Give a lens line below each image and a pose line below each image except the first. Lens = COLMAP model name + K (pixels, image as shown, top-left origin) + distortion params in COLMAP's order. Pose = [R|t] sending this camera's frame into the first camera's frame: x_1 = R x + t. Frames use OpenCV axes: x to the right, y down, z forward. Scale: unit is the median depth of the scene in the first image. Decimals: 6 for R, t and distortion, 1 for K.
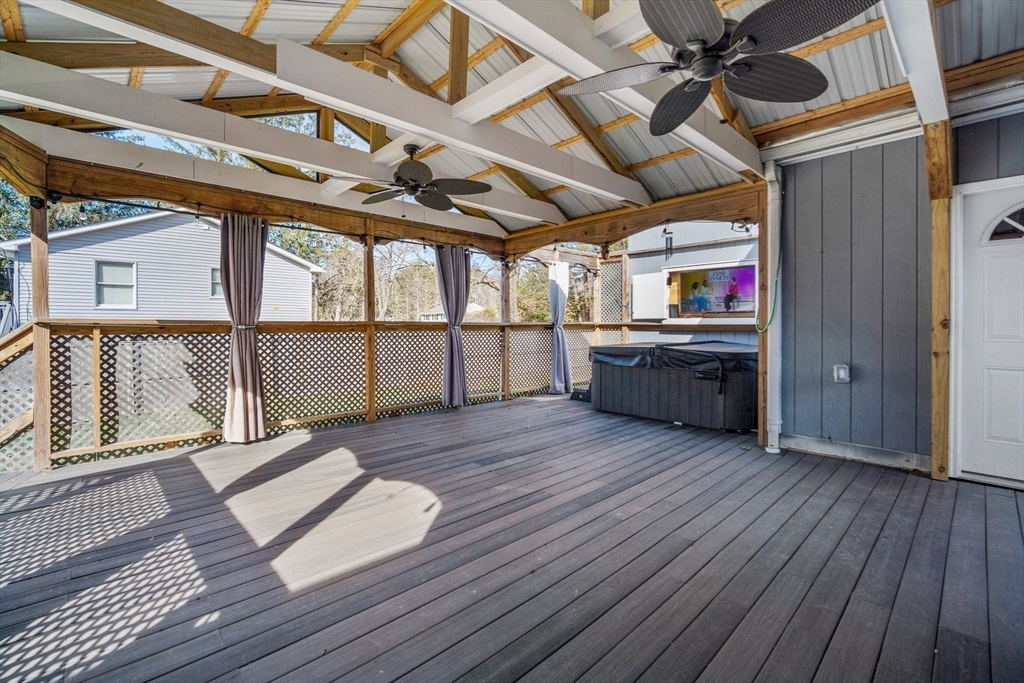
lens RADIAL K [[452.5, 0, 512.0], [0, 452.5, 331.2], [0, 0, 1]] dist [-0.014056, 0.003098]
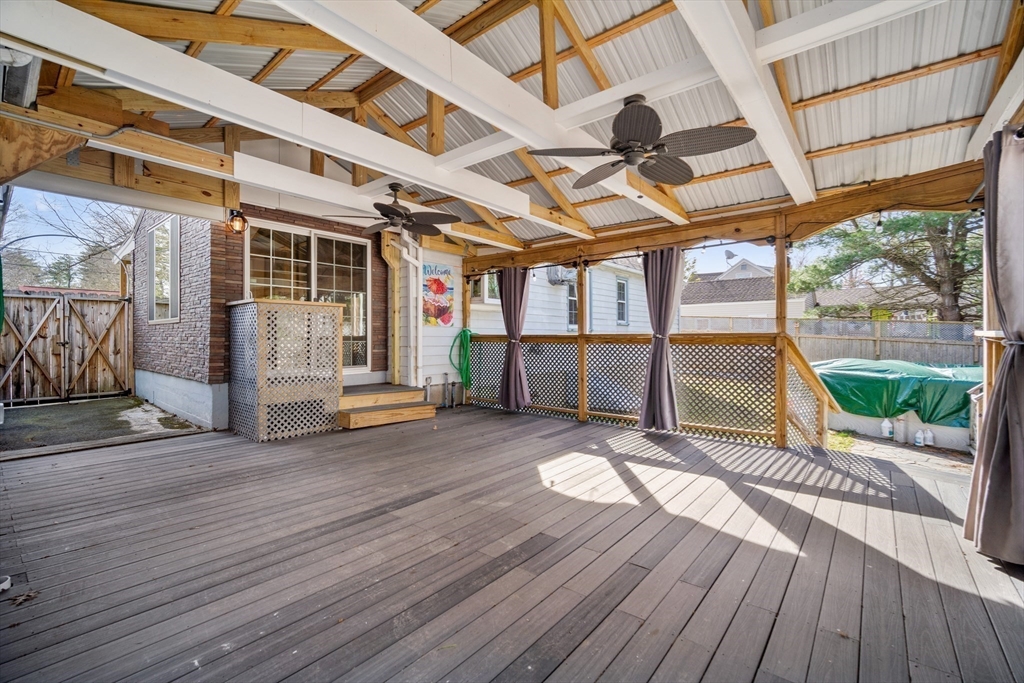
lens RADIAL K [[452.5, 0, 504.0], [0, 452.5, 338.5], [0, 0, 1]] dist [-0.014056, 0.003098]
pose [[-0.992381, 0.004646, -0.123116, 0.100243], [0.002329, 0.999818, 0.018961, -0.035073], [0.123181, 0.018530, -0.992211, 2.102134]]
